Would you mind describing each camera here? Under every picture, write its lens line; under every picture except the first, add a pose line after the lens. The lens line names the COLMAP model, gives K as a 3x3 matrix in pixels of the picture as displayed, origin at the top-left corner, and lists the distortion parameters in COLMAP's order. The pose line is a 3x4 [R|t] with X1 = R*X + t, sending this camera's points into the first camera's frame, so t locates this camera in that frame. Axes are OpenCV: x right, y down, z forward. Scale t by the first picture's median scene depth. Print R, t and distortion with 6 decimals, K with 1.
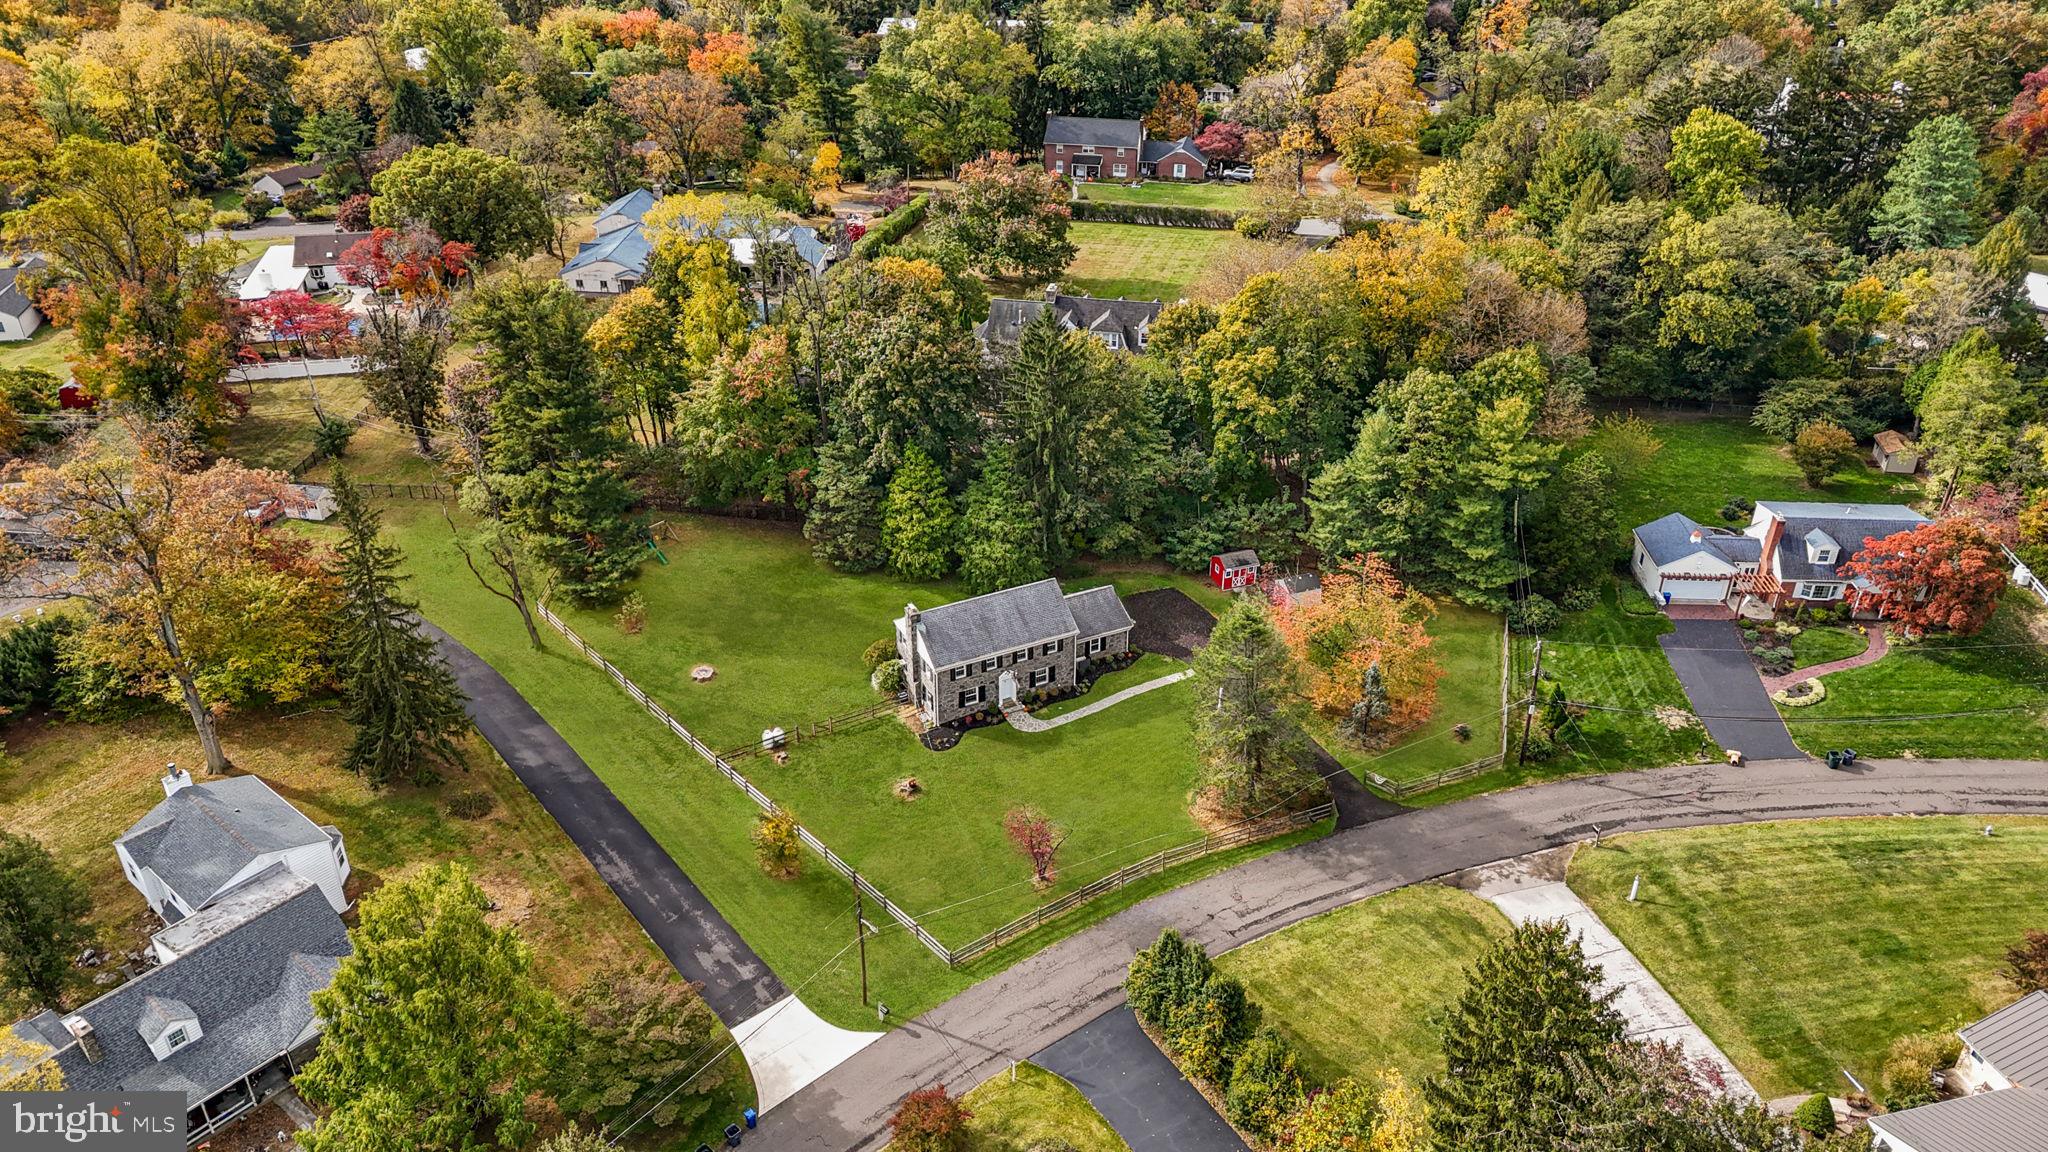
lens RADIAL K [[1517.9, 0, 1024.0], [0, 1517.9, 576.0], [0, 0, 1]] dist [0.095253, -0.110389]
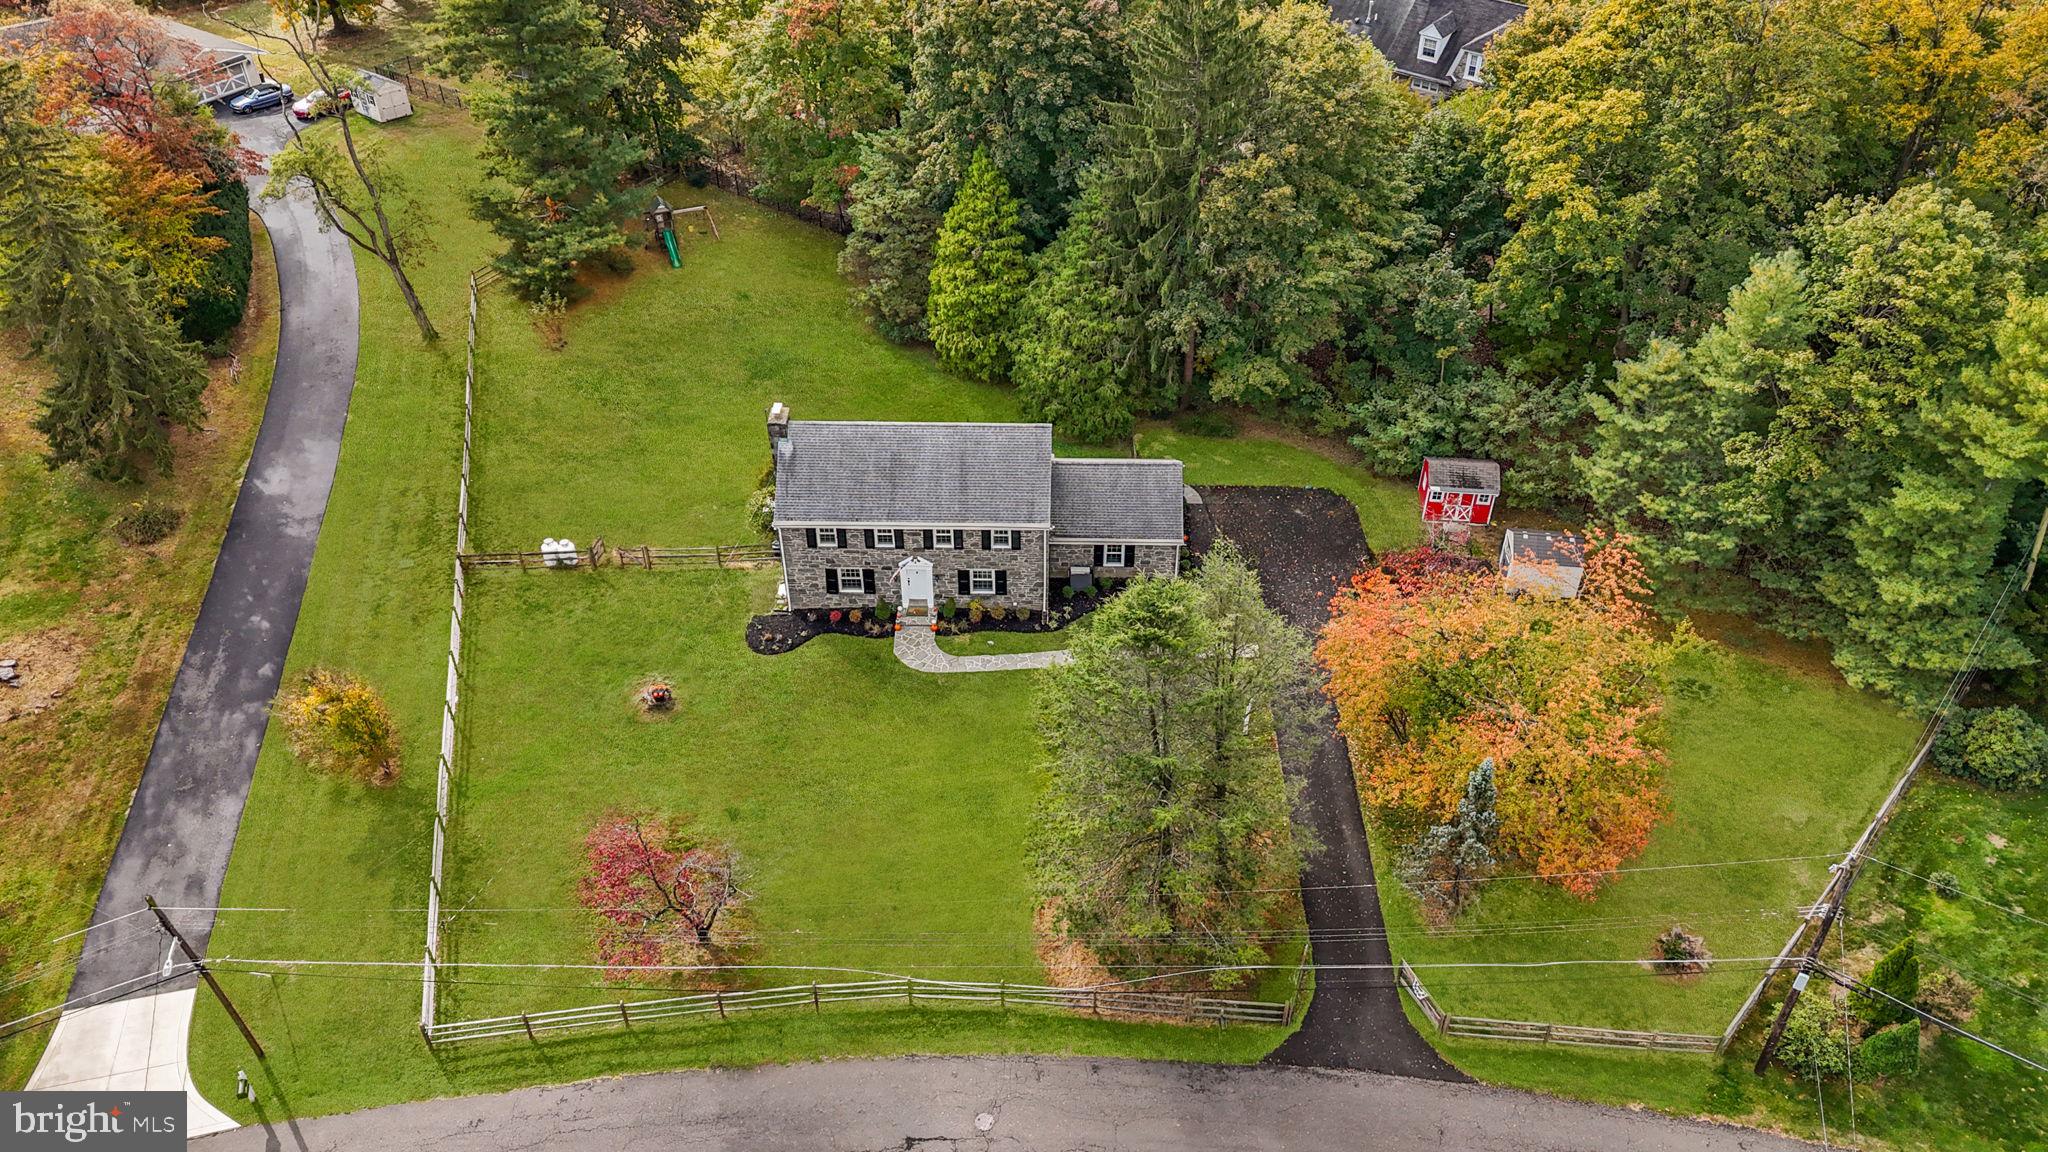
lens RADIAL K [[1517.9, 0, 1024.0], [0, 1517.9, 576.0], [0, 0, 1]] dist [0.095253, -0.110389]
pose [[0.884924, 0.287487, -0.366416, 0.227904], [-0.228196, 0.953480, 0.196983, -0.052074], [0.406000, -0.090701, 0.909361, 0.448561]]
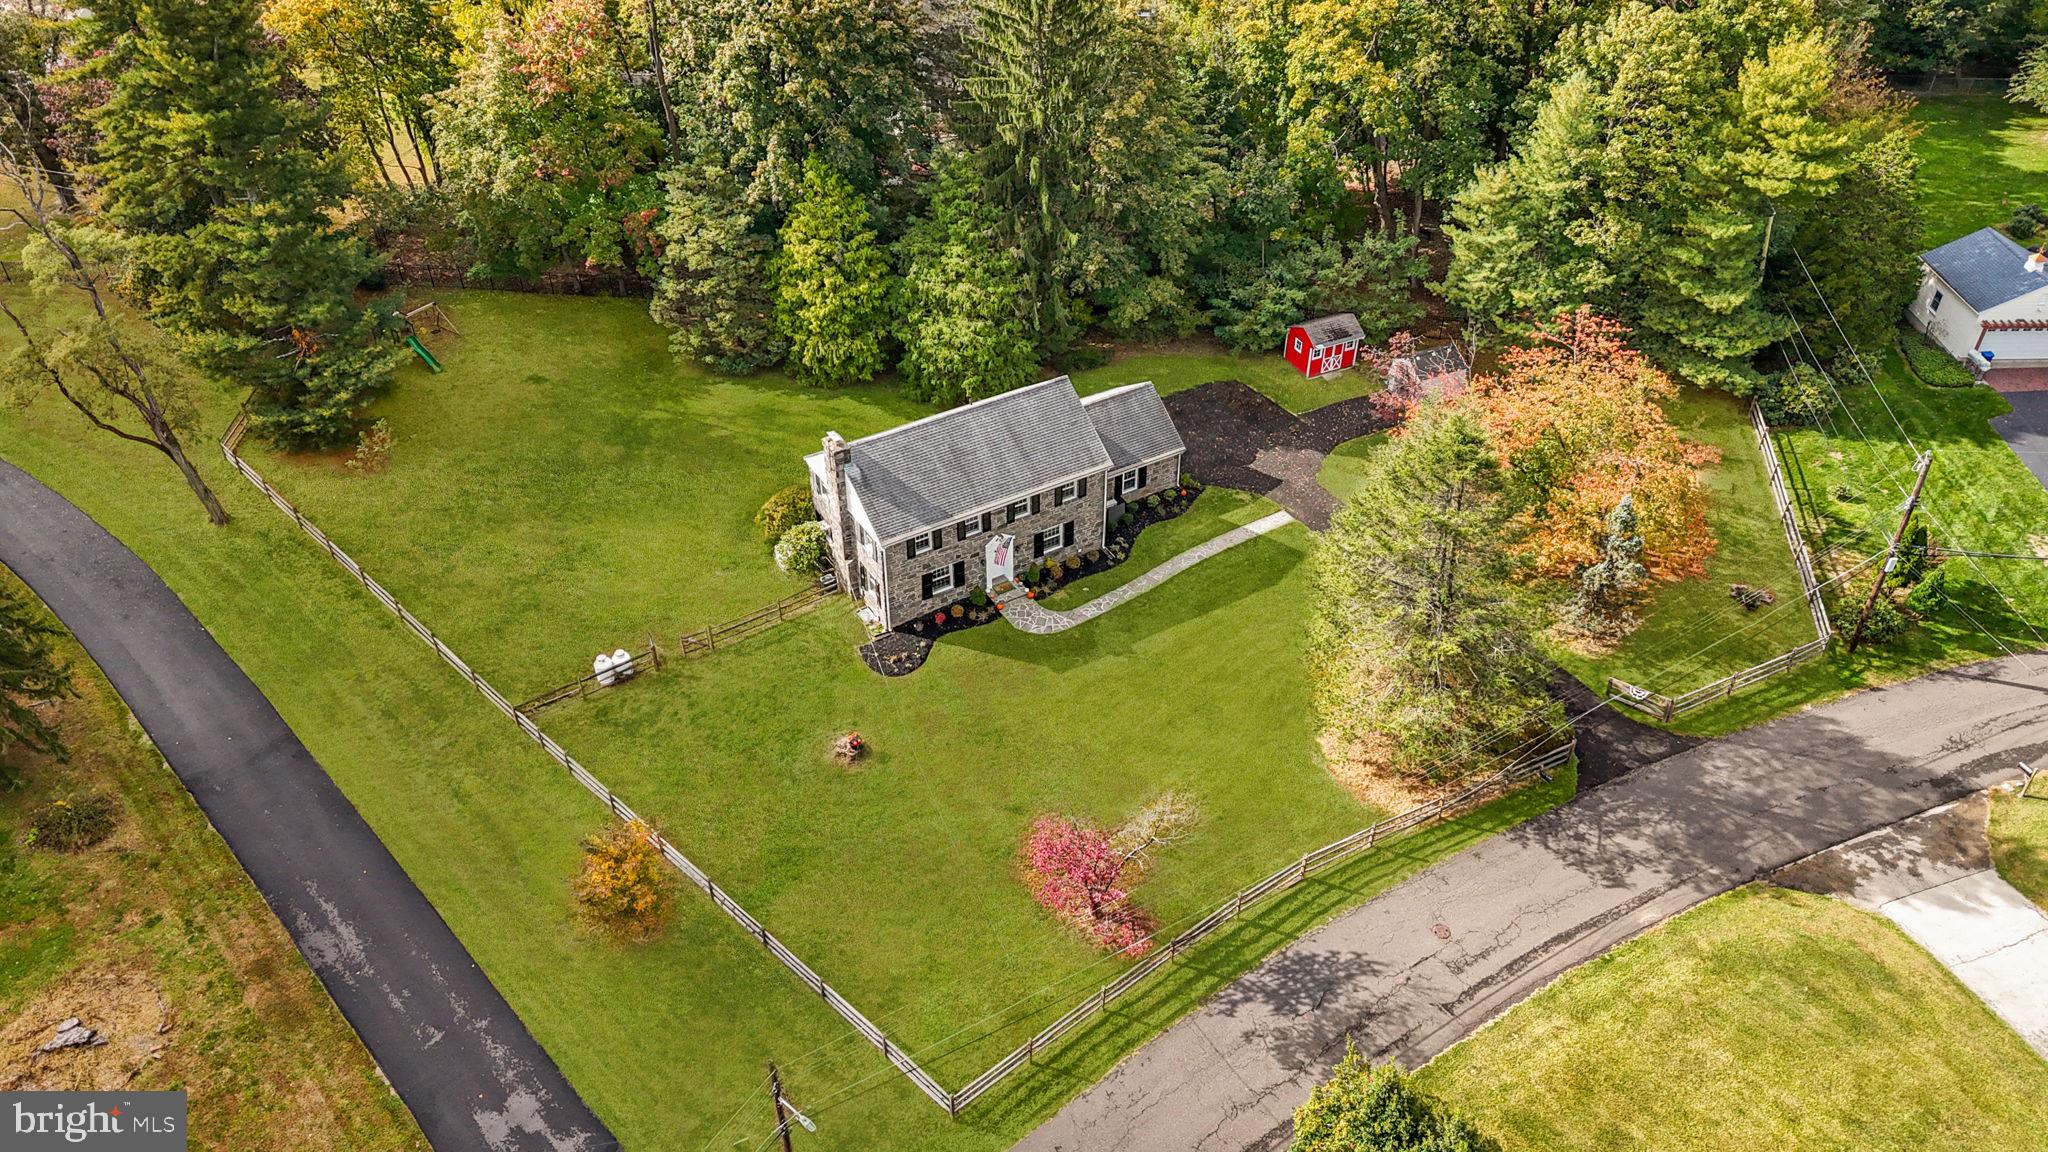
lens RADIAL K [[1517.9, 0, 1024.0], [0, 1517.9, 576.0], [0, 0, 1]] dist [0.095253, -0.110389]
pose [[0.997233, -0.049897, 0.055106, -0.032846], [0.041113, 0.987771, 0.150391, -0.010970], [-0.061936, -0.147710, 0.987090, 0.372128]]
